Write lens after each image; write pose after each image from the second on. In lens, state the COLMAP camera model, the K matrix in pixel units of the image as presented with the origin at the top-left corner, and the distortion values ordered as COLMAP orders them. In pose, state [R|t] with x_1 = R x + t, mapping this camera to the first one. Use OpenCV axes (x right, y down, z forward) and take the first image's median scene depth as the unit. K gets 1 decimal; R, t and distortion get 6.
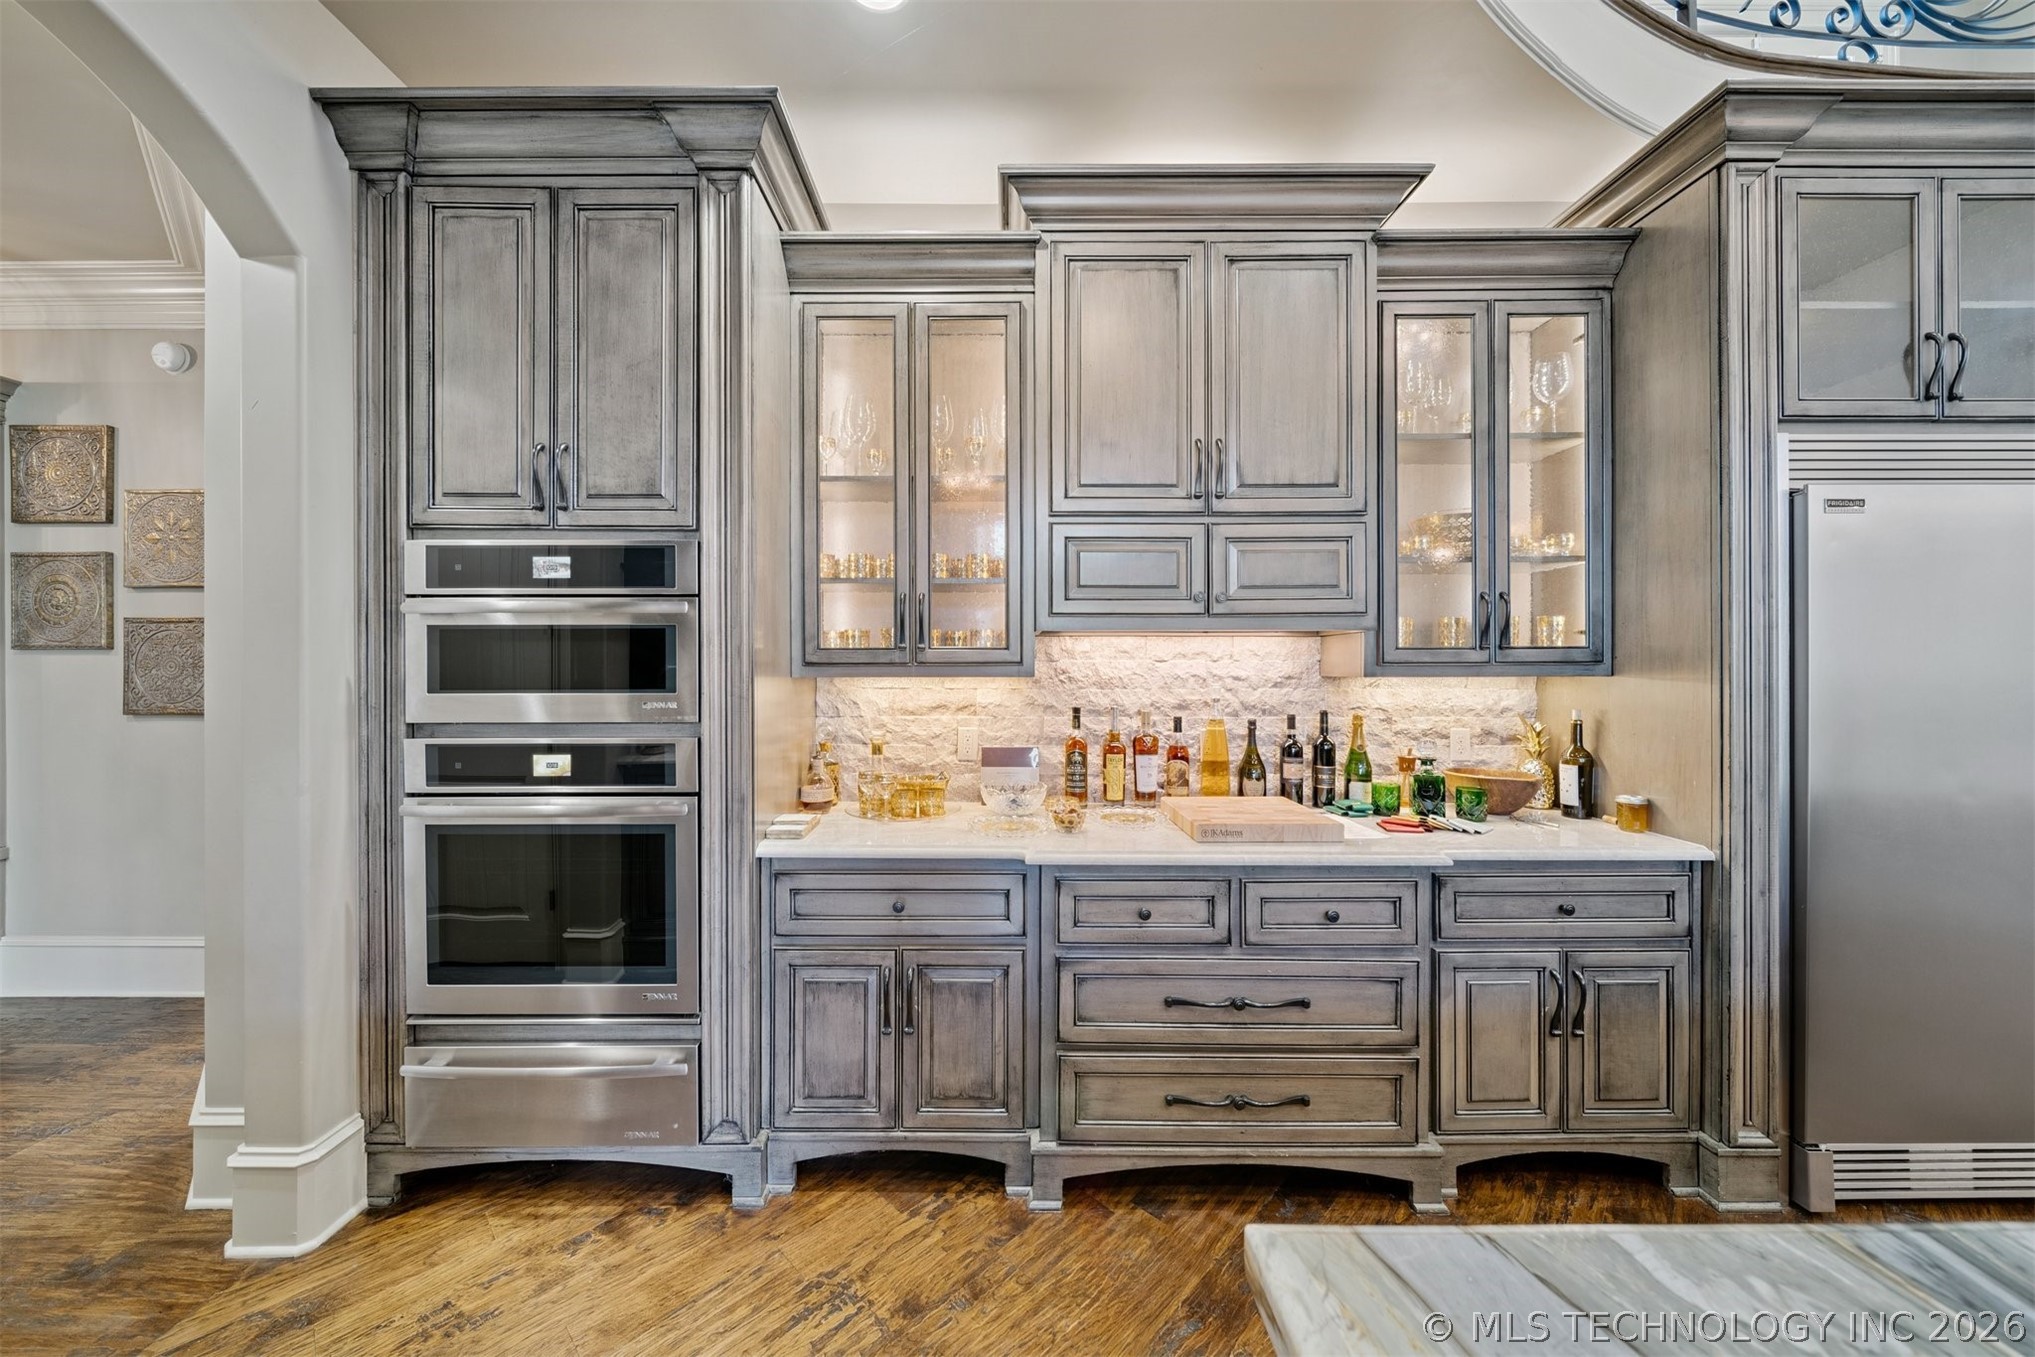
lens RADIAL K [[717.8, 0, 1000.8], [0, 717.8, 665.8], [0, 0, 1]] dist [0.000140, -0.000576]
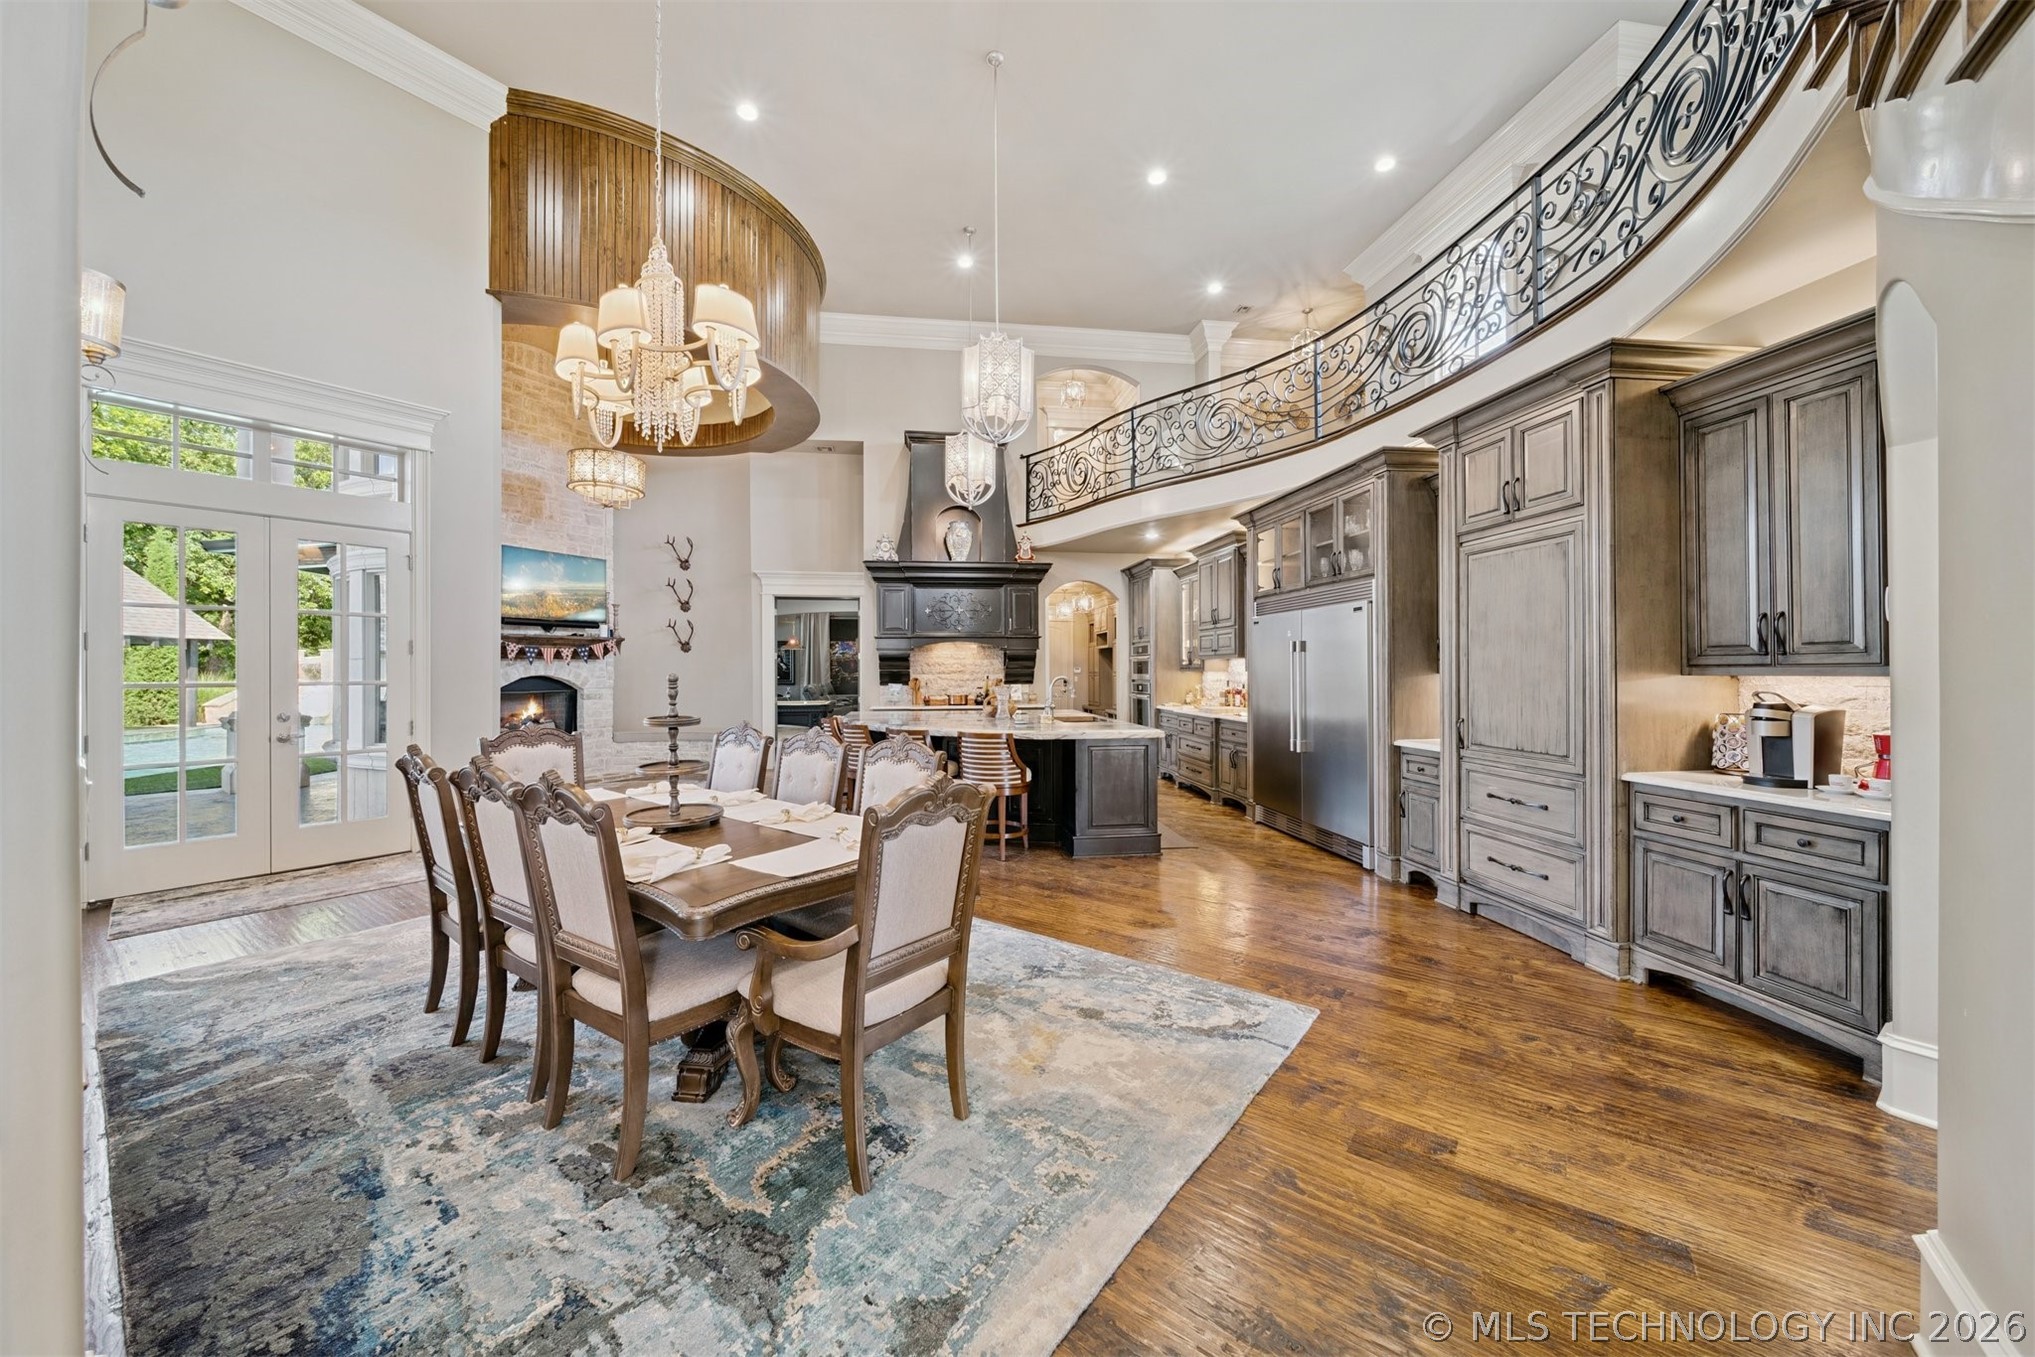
lens RADIAL K [[717.8, 0, 992.2], [0, 717.8, 670.0], [0, 0, 1]] dist [0.000140, -0.000576]
pose [[0.122744, 0.001143, -0.992438, 4.321929], [0.004428, 0.999989, 0.001699, -0.001902], [0.992428, -0.004603, 0.122738, -0.697101]]
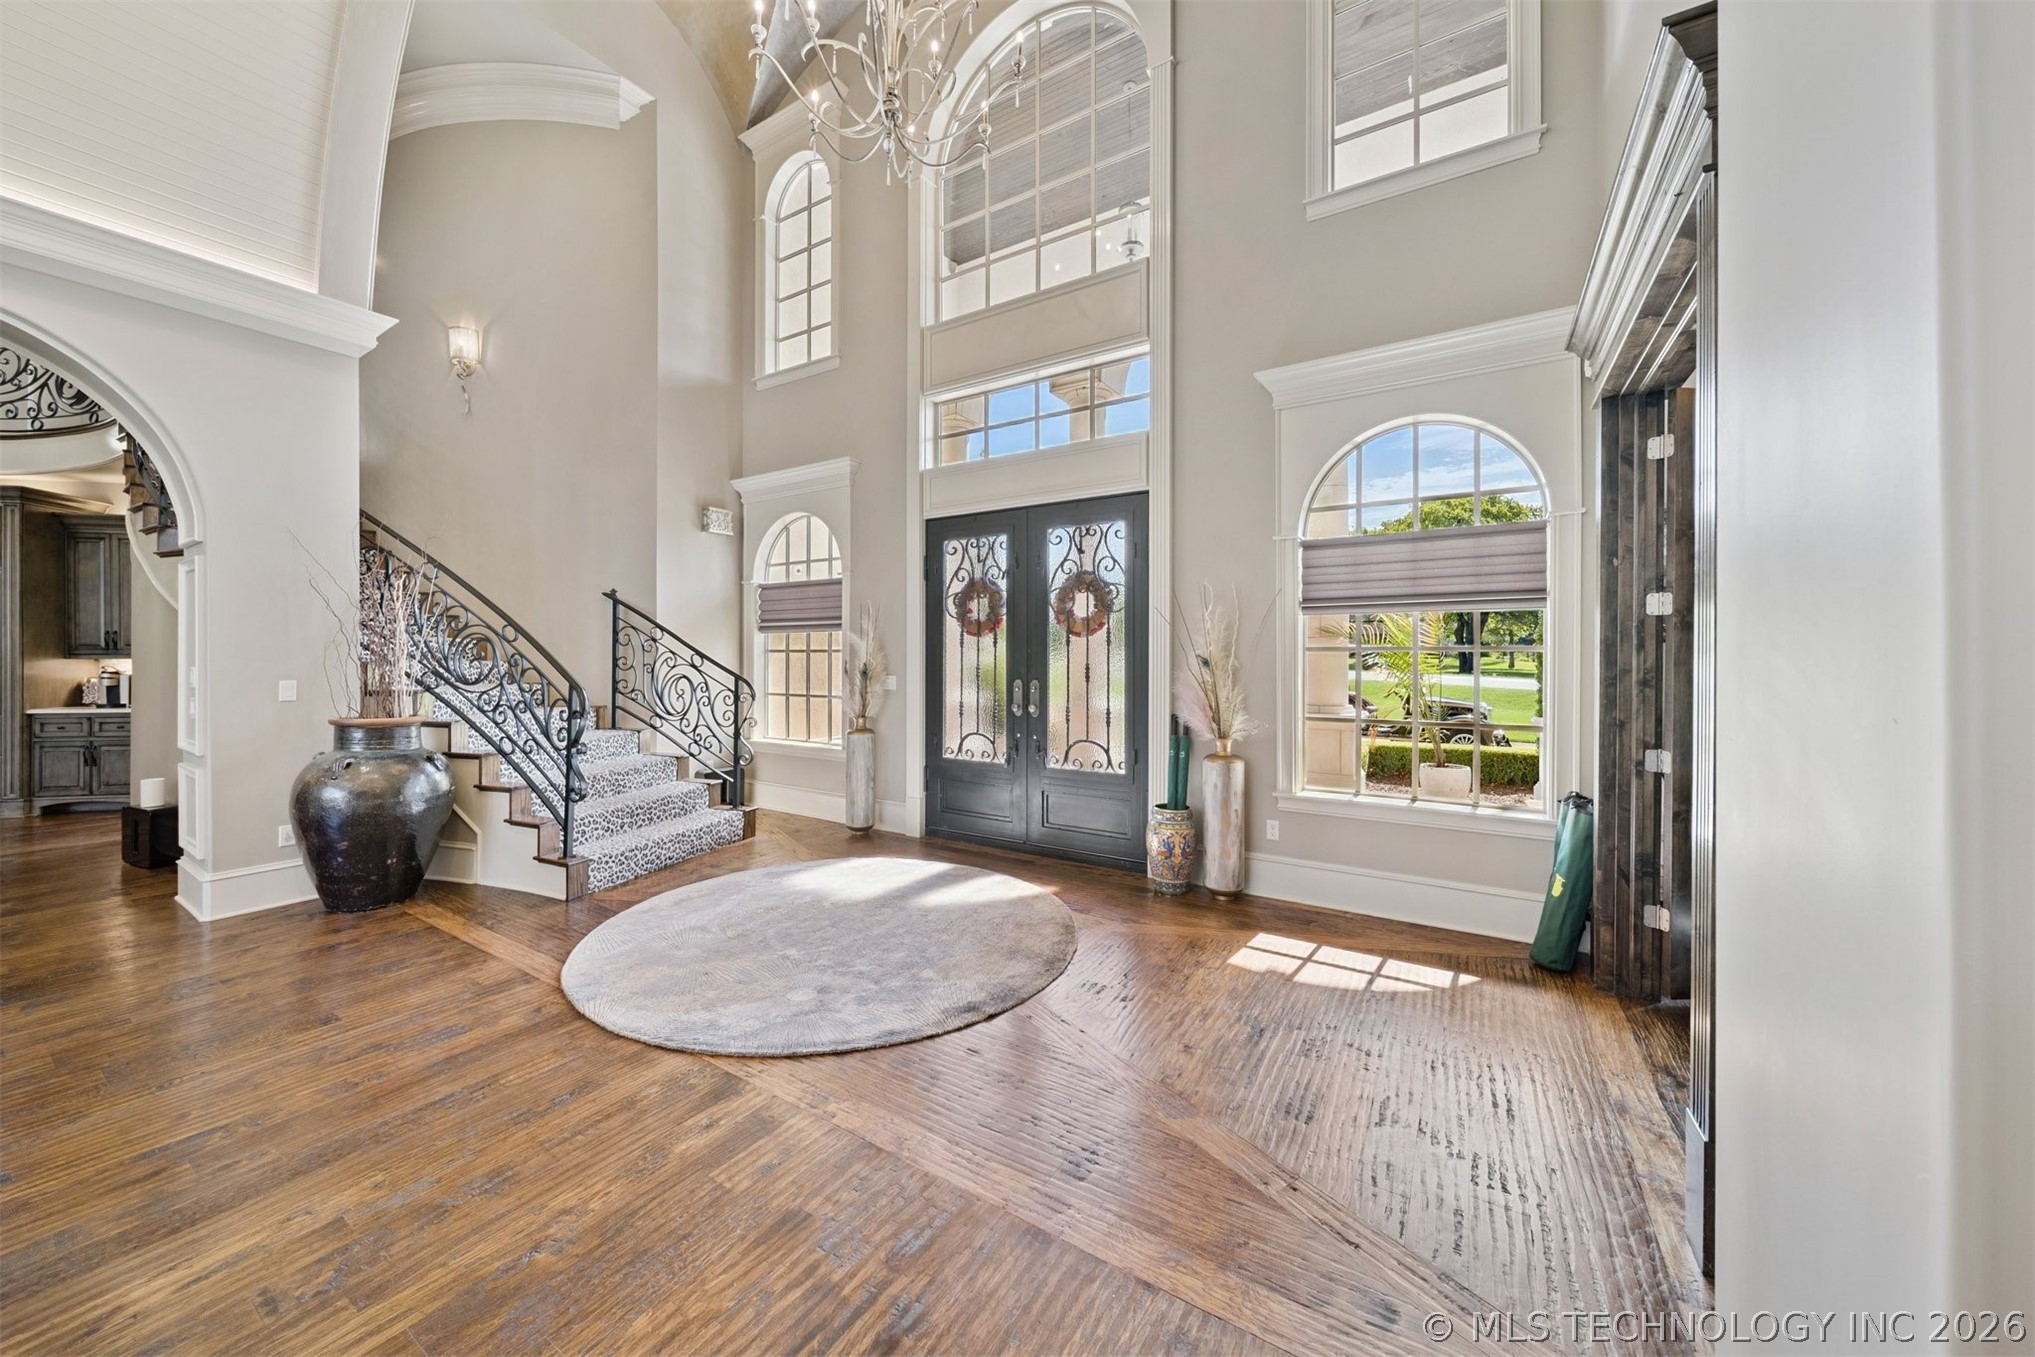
lens RADIAL K [[717.8, 0, 1000.9], [0, 717.8, 655.5], [0, 0, 1]] dist [0.000140, -0.000576]
pose [[0.979357, 0.004117, 0.202097, 6.503167], [-0.004162, 0.999991, -0.000206, -0.013600], [-0.202096, -0.000640, 0.979365, -3.100771]]
